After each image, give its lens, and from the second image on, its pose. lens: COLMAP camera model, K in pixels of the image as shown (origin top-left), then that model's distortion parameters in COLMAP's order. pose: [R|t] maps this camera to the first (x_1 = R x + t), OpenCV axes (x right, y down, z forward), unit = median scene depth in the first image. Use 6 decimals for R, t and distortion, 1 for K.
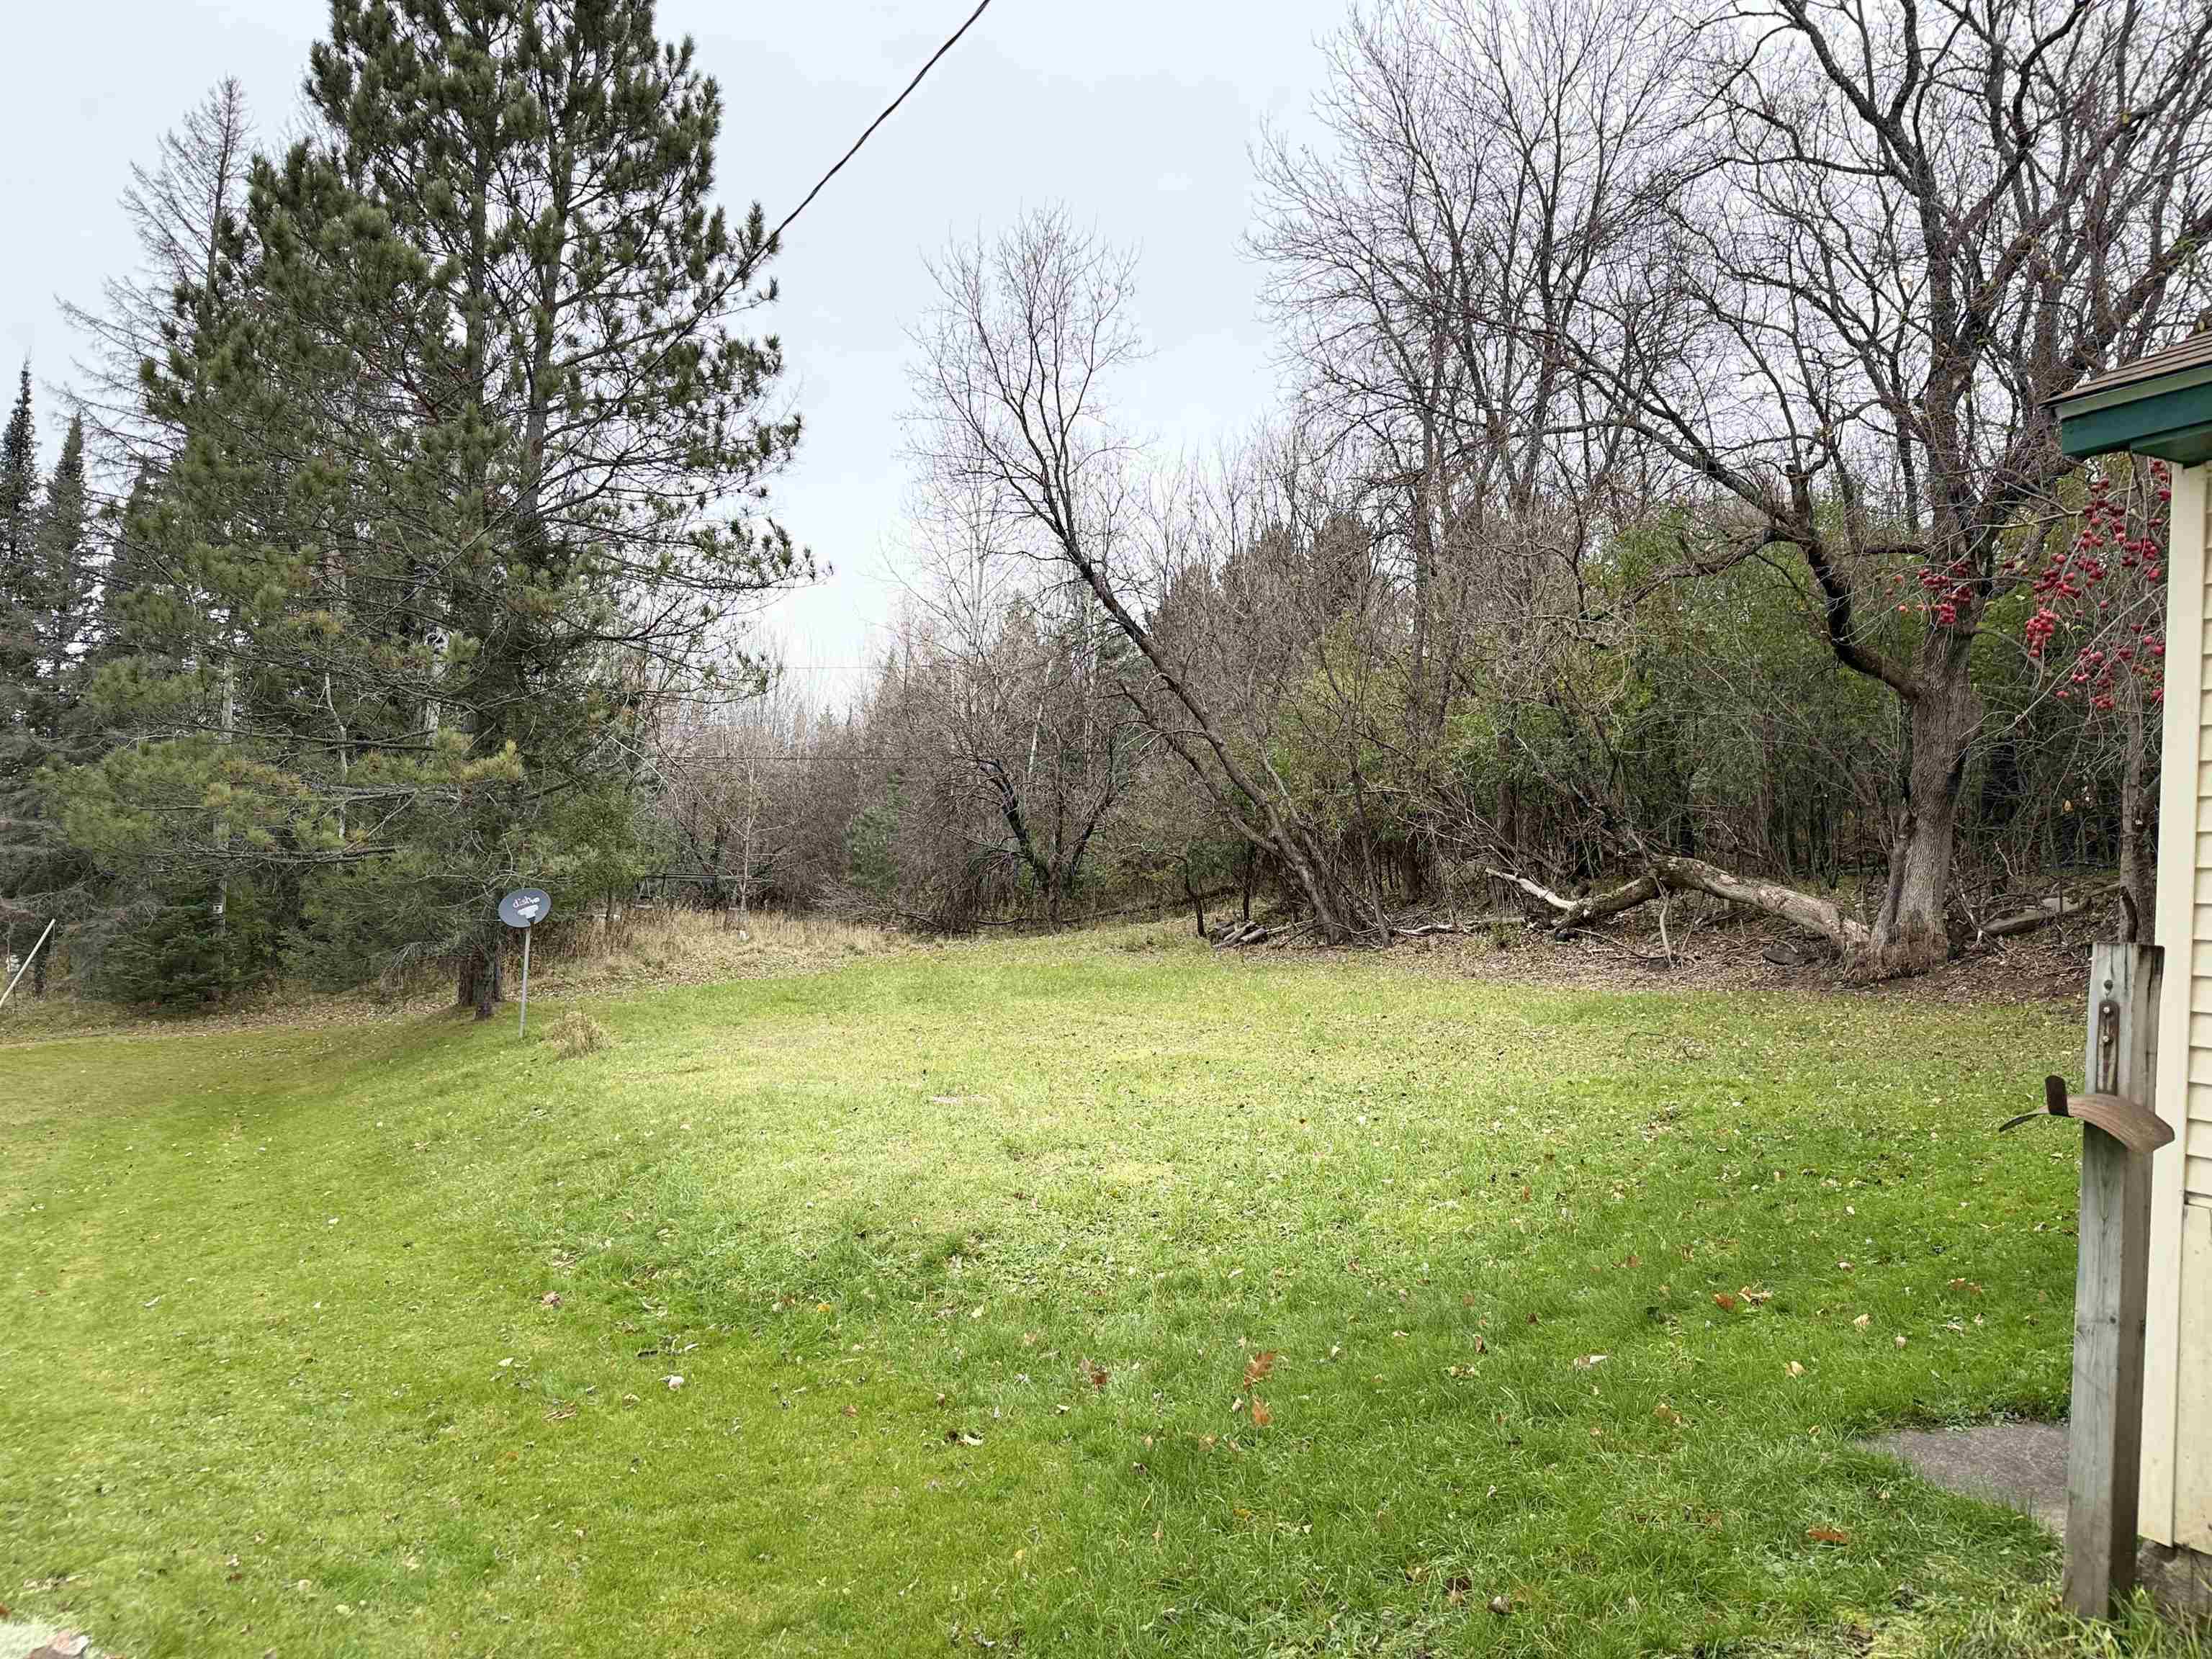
lens RADIAL K [[1525.1, 0, 1084.0], [0, 1525.1, 797.1], [0, 0, 1]] dist [0.080177, -0.081944]
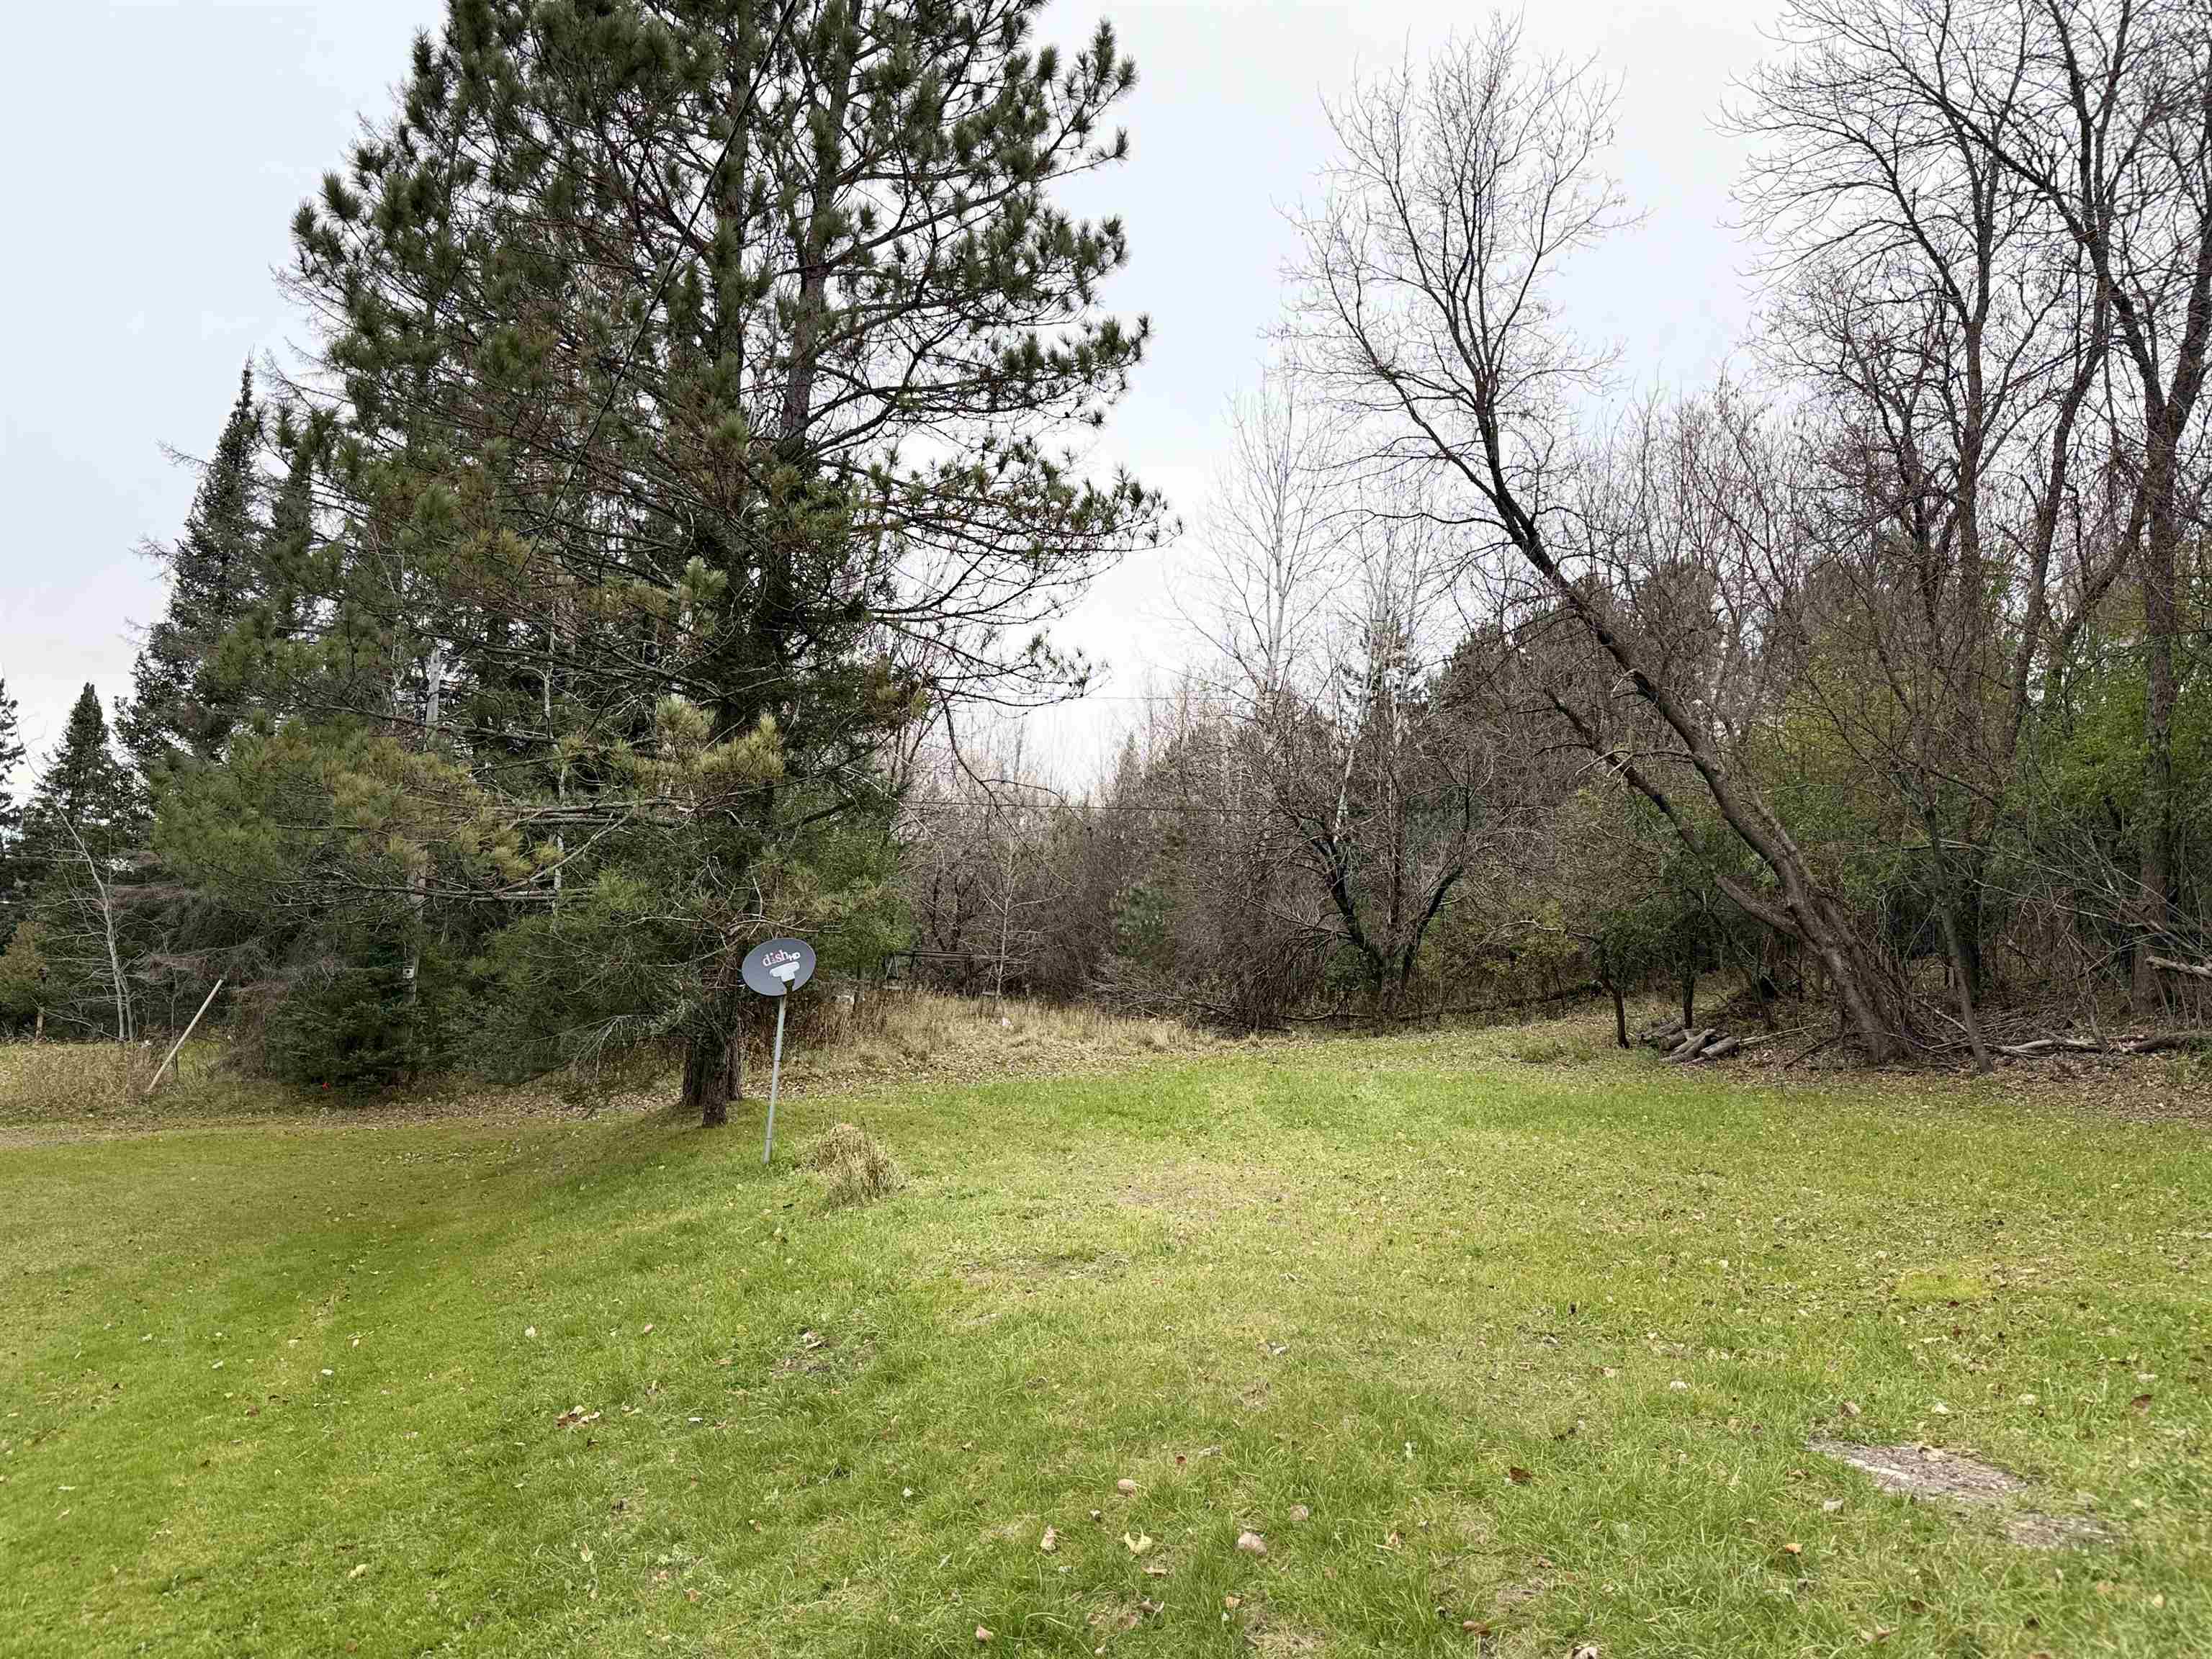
lens RADIAL K [[1499.7, 0, 1096.0], [0, 1499.7, 803.4], [0, 0, 1]] dist [0.072551, -0.002262]
pose [[0.991704, 0.011437, -0.128030, -0.110084], [-0.019422, 0.997931, -0.061291, 0.029687], [0.127064, 0.063269, 0.989875, 0.279859]]
